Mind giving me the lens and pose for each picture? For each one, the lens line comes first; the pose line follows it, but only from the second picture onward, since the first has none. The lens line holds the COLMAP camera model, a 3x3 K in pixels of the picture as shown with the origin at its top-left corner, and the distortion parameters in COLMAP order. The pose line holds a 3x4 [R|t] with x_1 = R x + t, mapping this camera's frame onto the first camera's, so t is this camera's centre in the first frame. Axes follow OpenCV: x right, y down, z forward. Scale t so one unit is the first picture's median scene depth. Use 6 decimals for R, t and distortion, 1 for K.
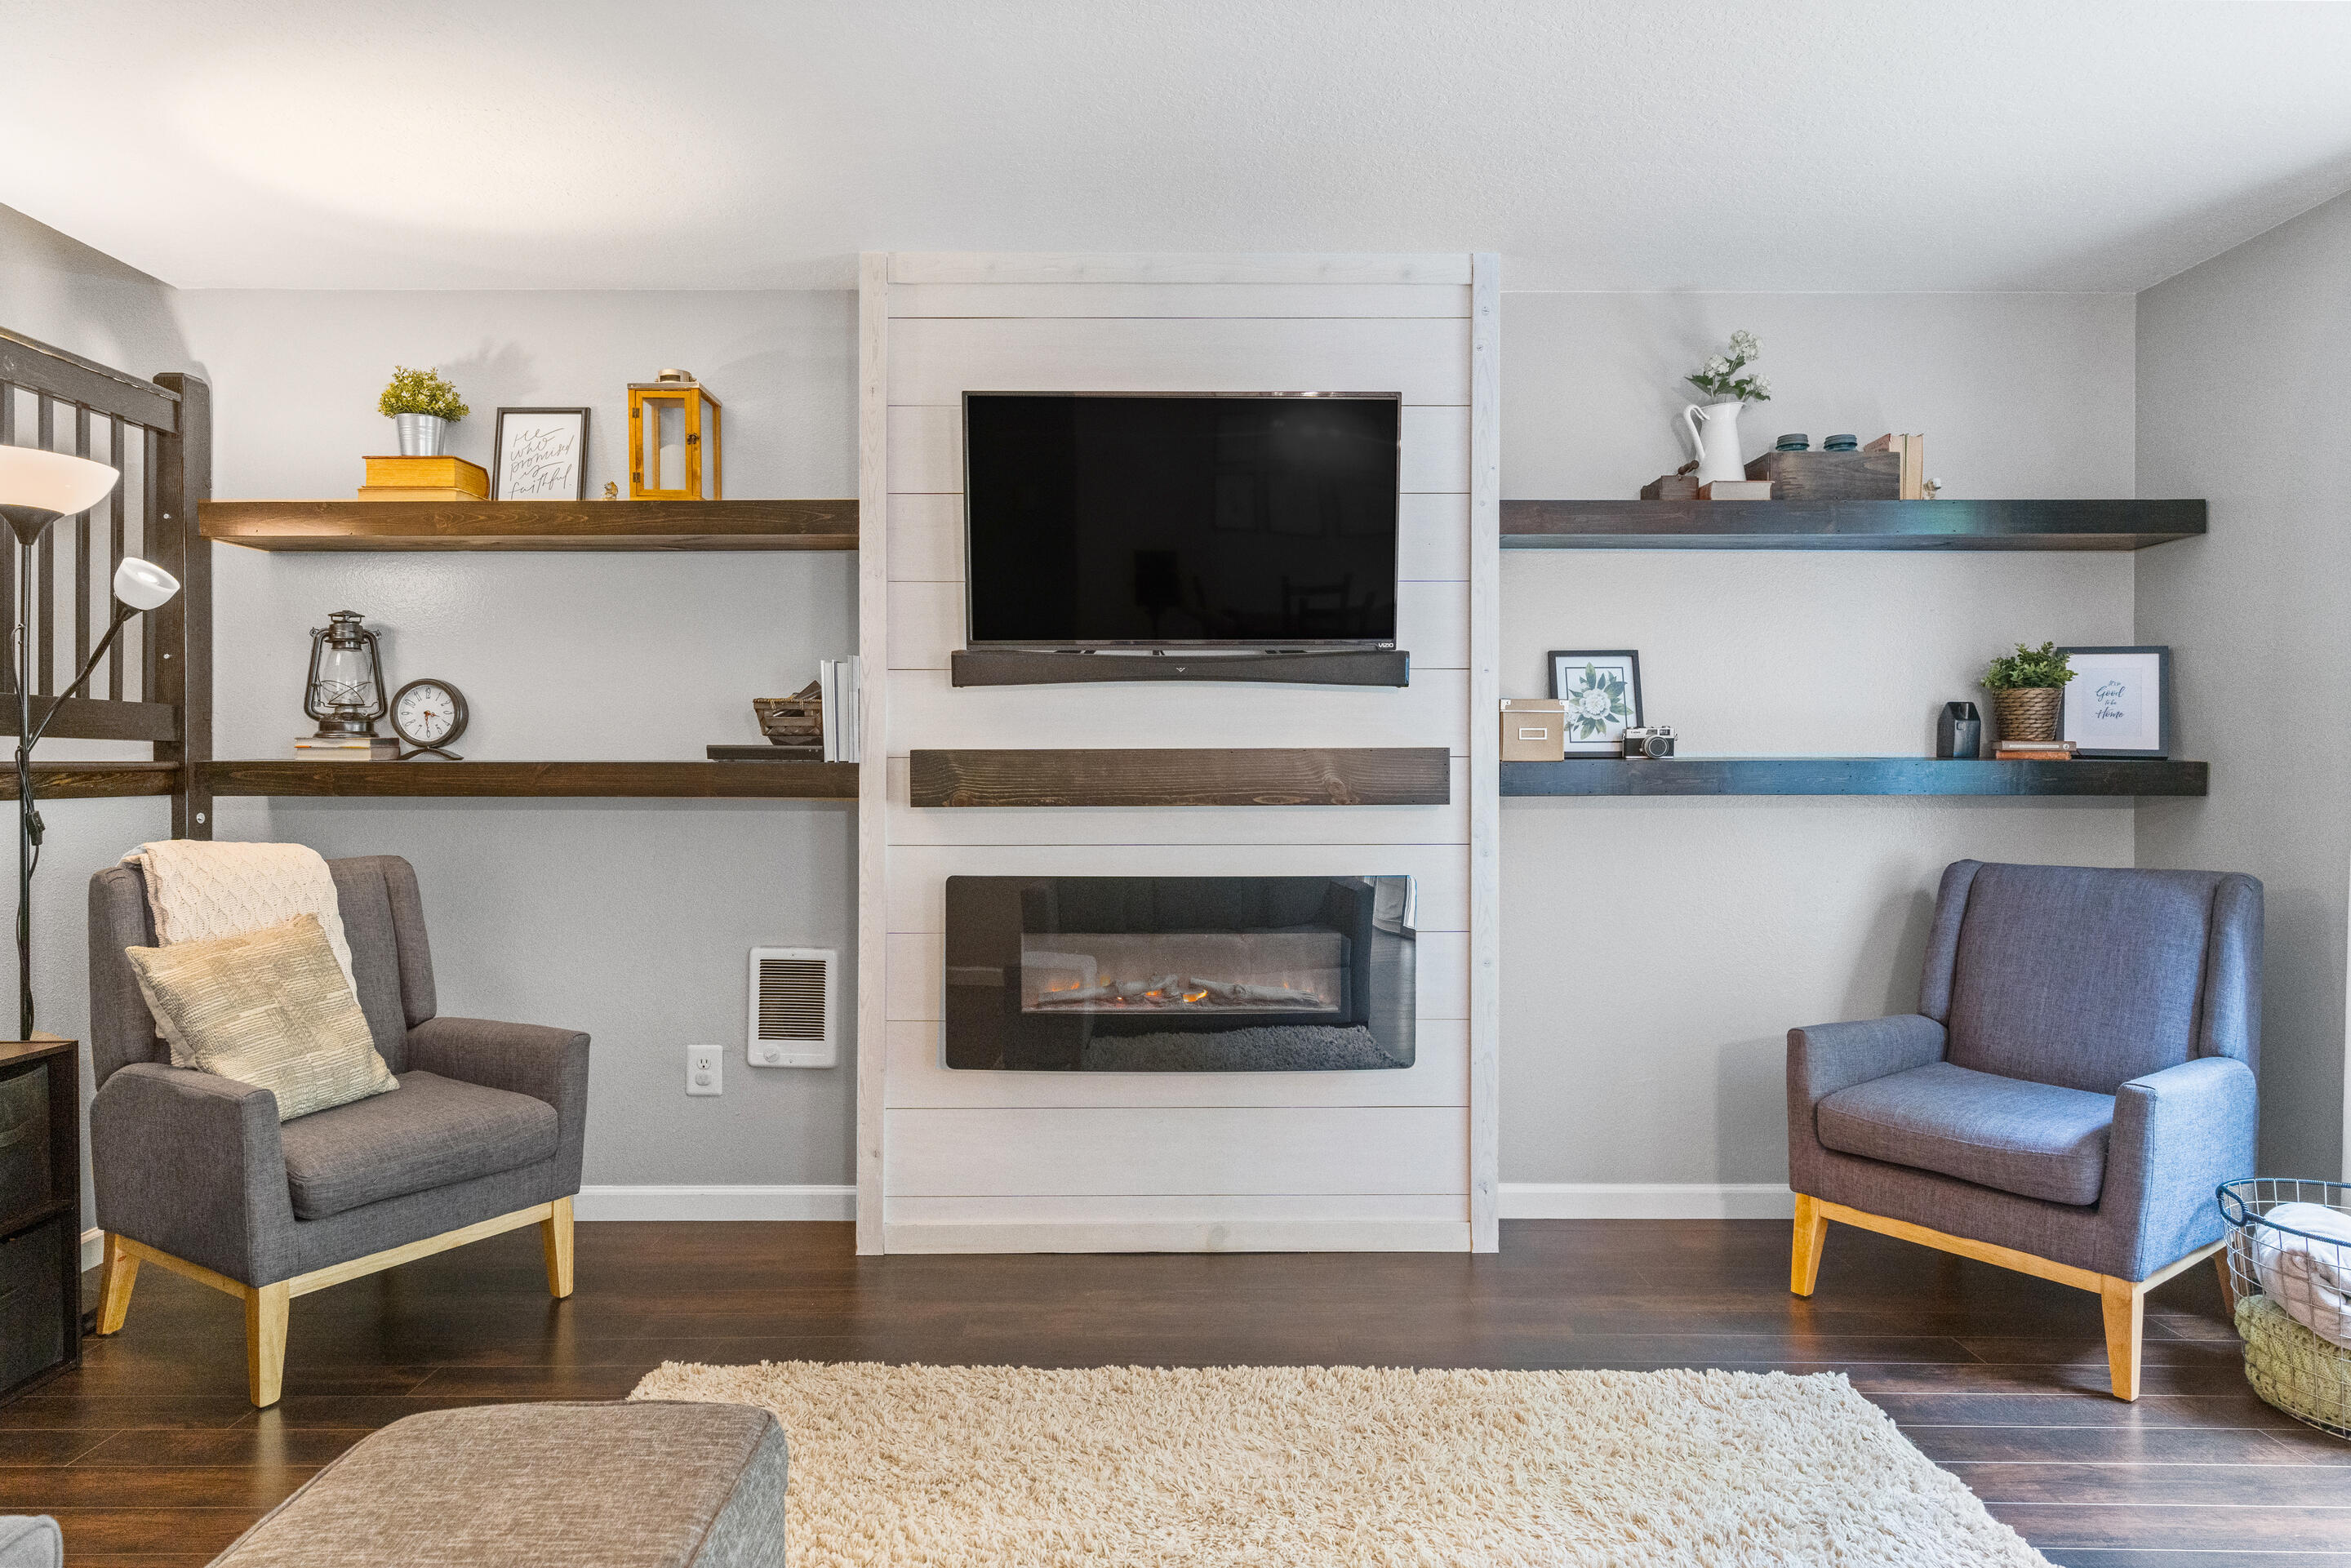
lens RADIAL K [[1379.6, 0, 1170.6], [0, 1379.6, 781.0], [0, 0, 1]] dist [0.001655, -0.000981]
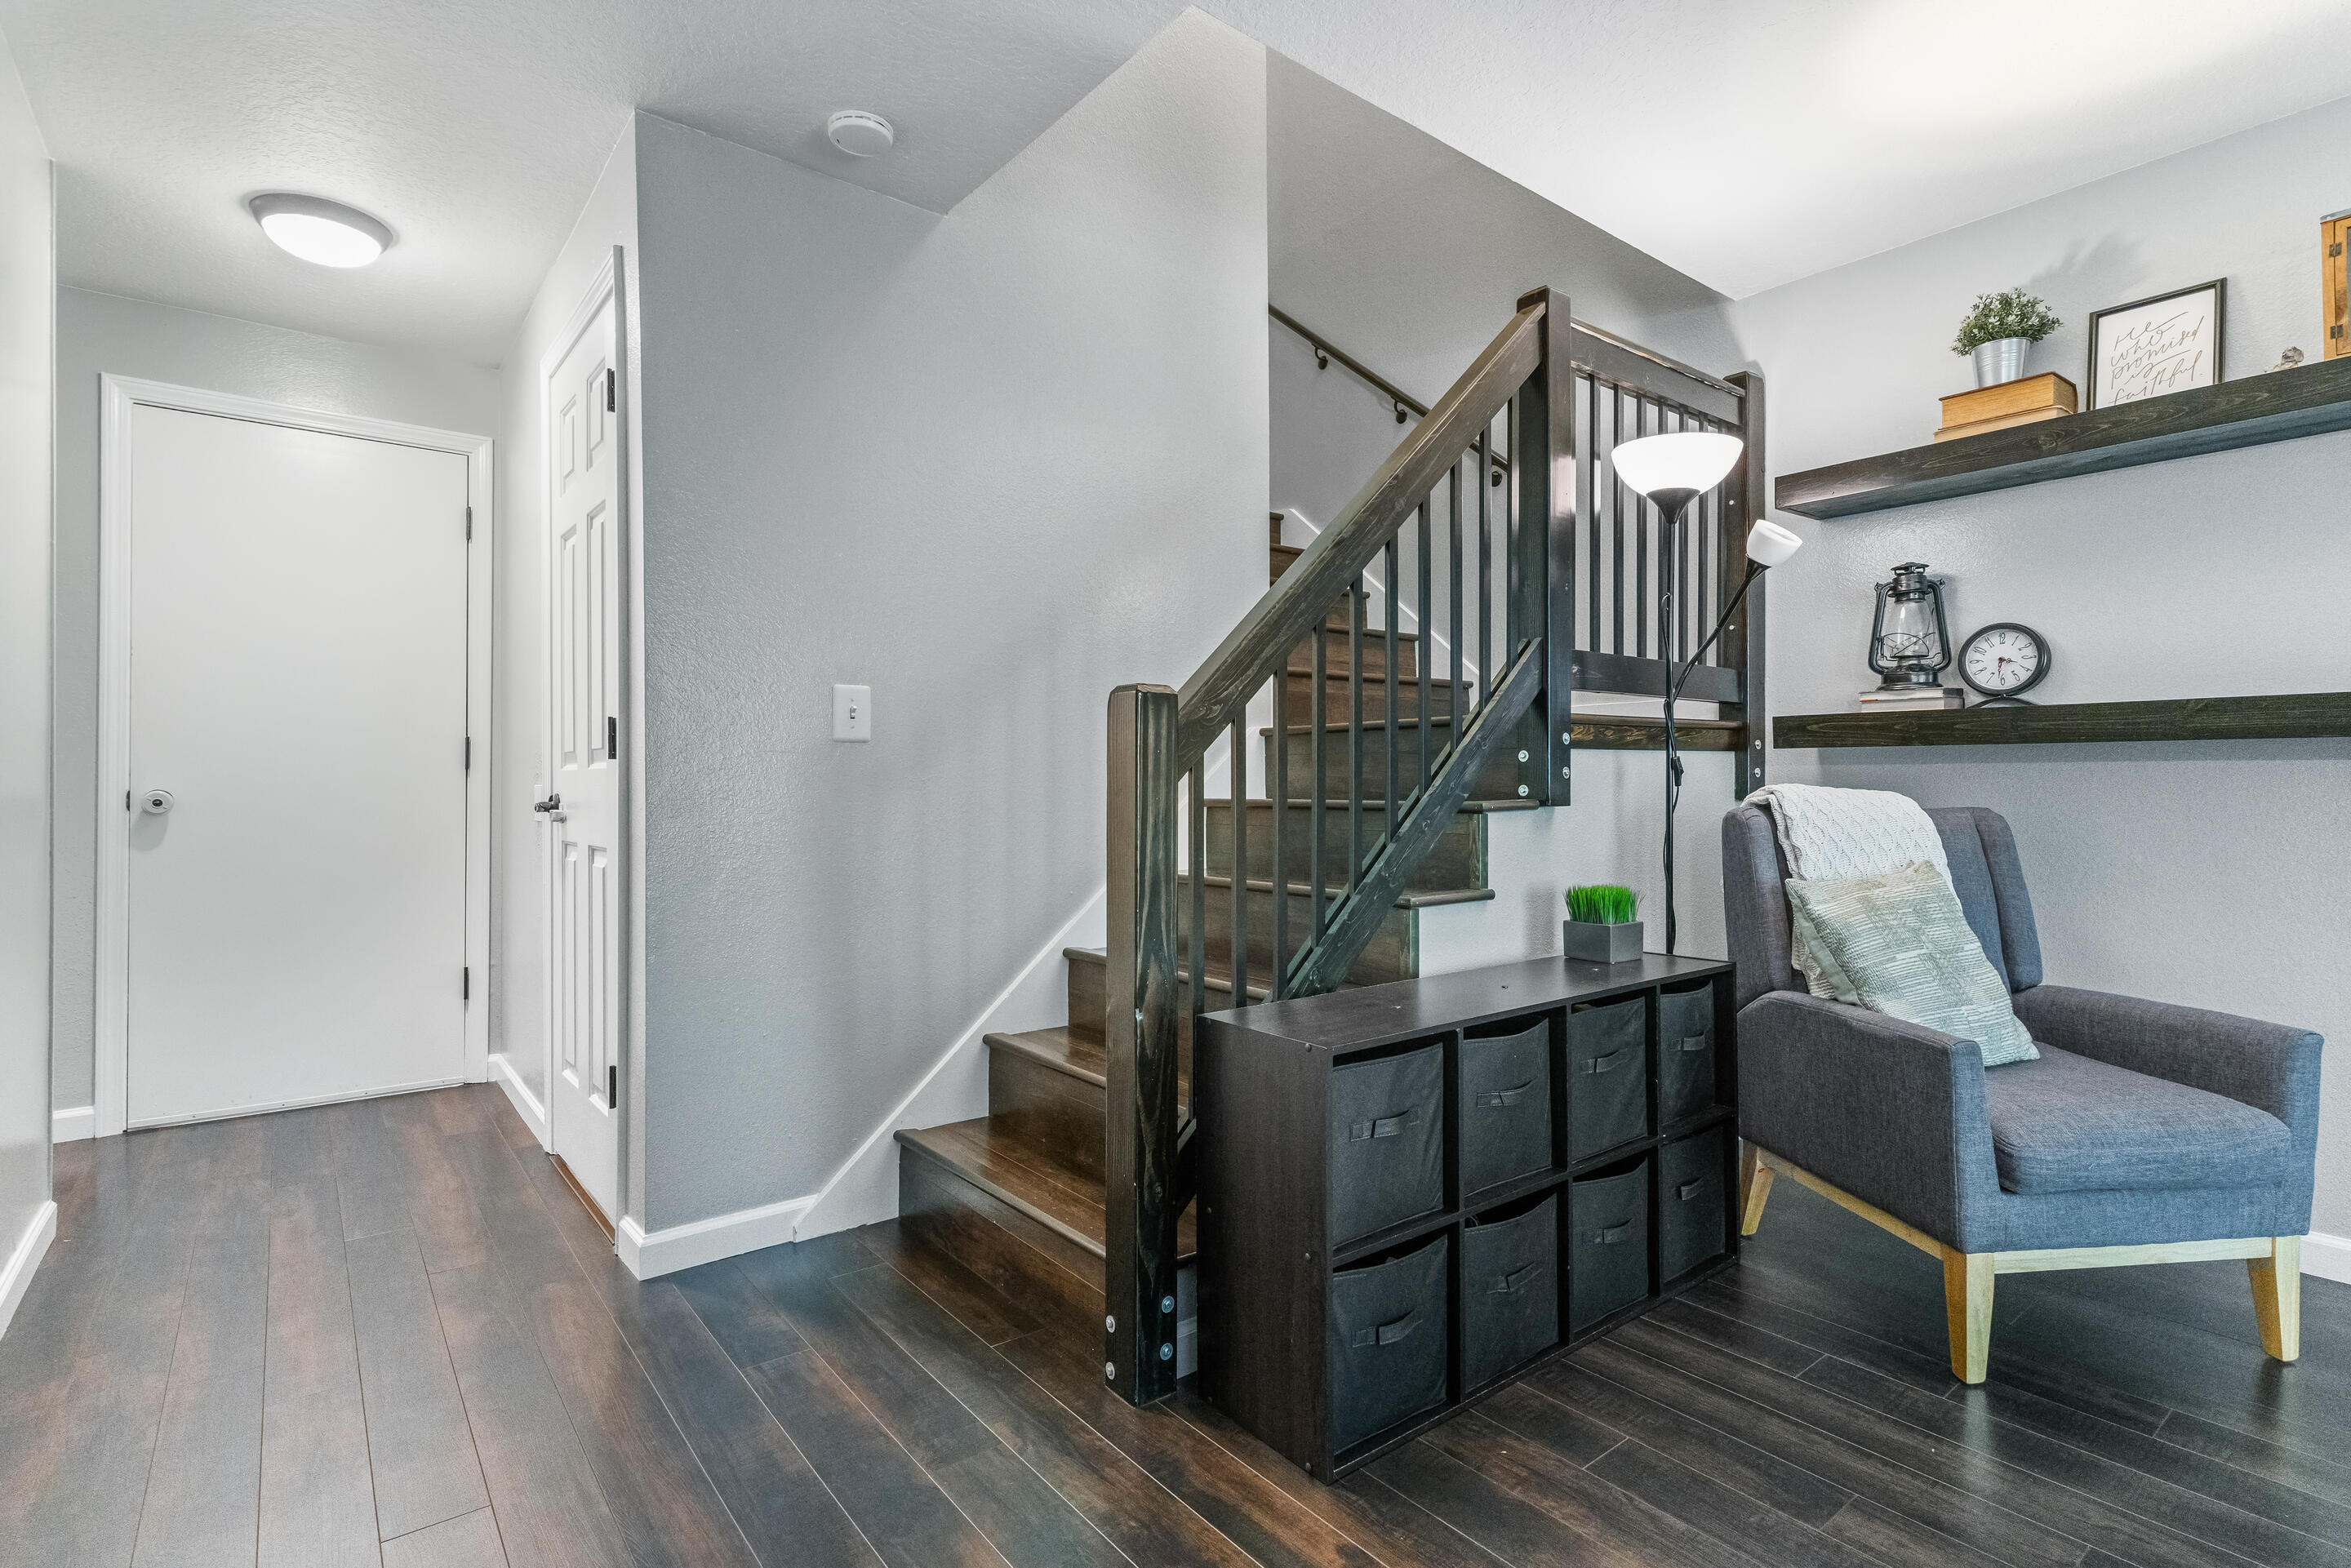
lens RADIAL K [[1126.6, 0, 1171.6], [0, 1126.6, 789.6], [0, 0, 1]] dist [0.004252, 0.000261]
pose [[0.609245, 0.005312, -0.792964, -0.288220], [-0.002762, 0.999986, 0.004576, 0.039924], [0.792977, -0.000598, 0.609251, 0.086346]]
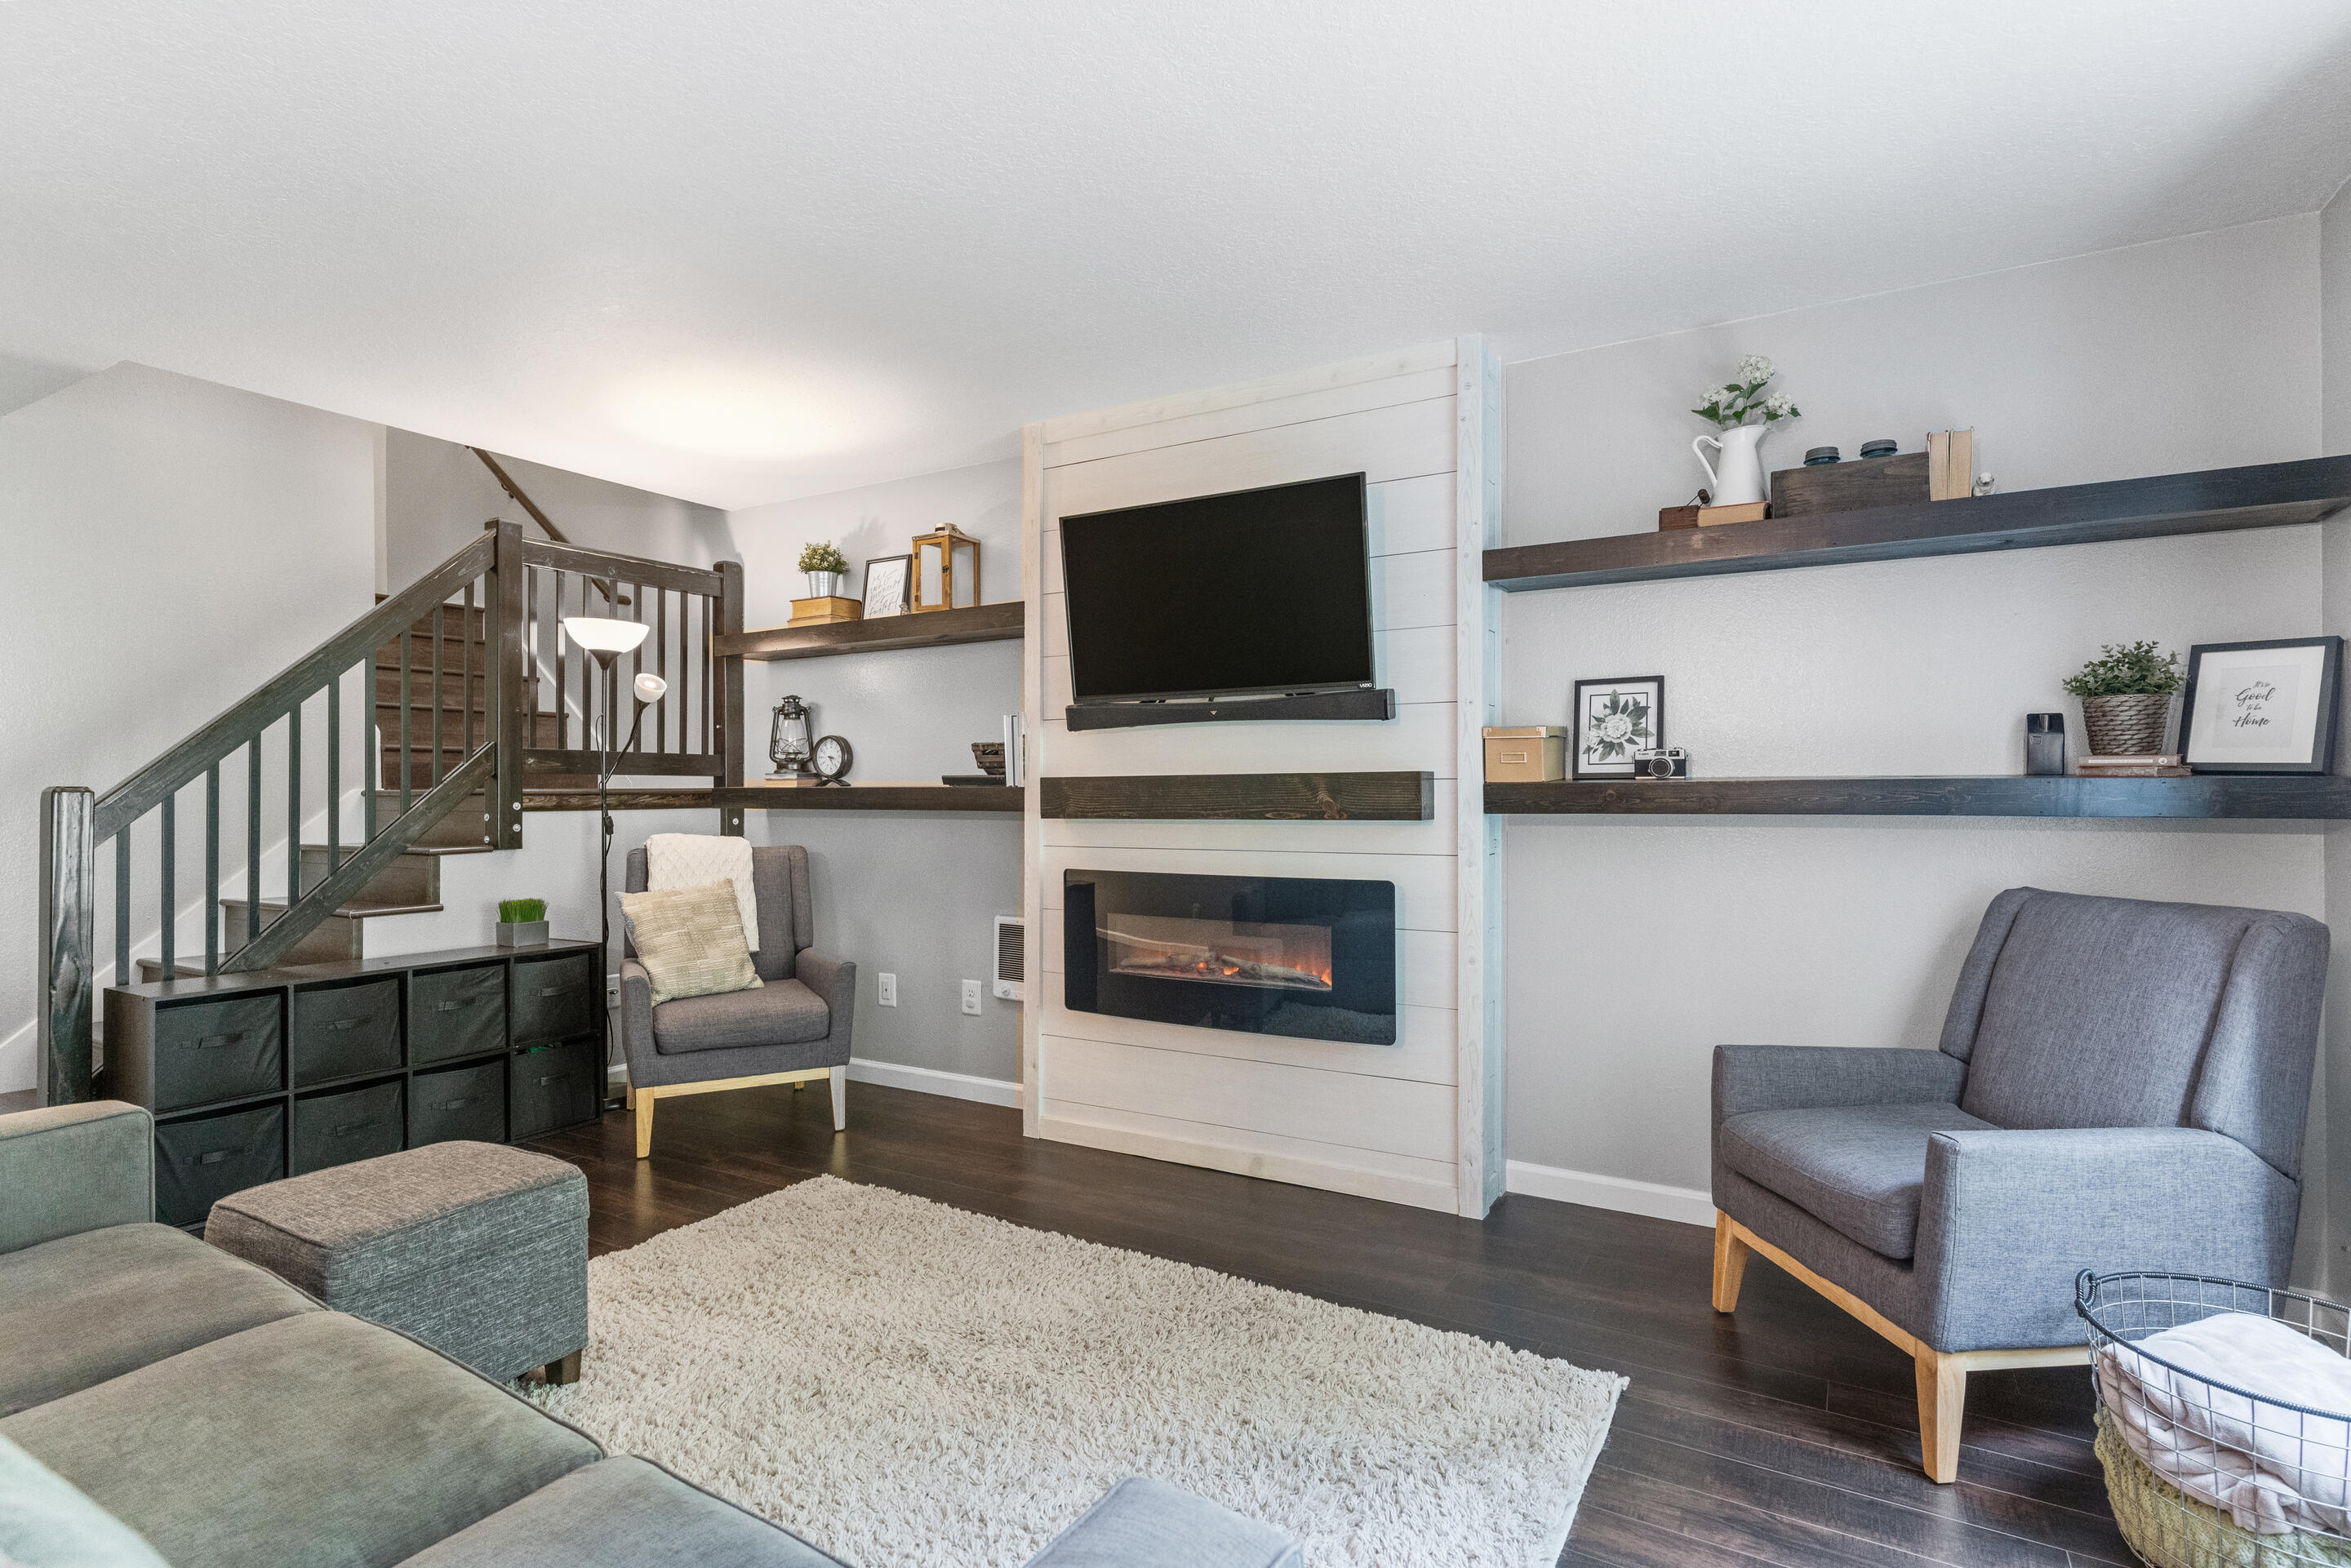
lens RADIAL K [[1126.6, 0, 1171.6], [0, 1126.6, 789.6], [0, 0, 1]] dist [0.004252, 0.000261]
pose [[0.864783, -0.003918, -0.502130, 0.480758], [-0.001479, 0.999945, -0.010349, 0.001409], [0.502143, 0.009692, 0.864730, 0.077654]]
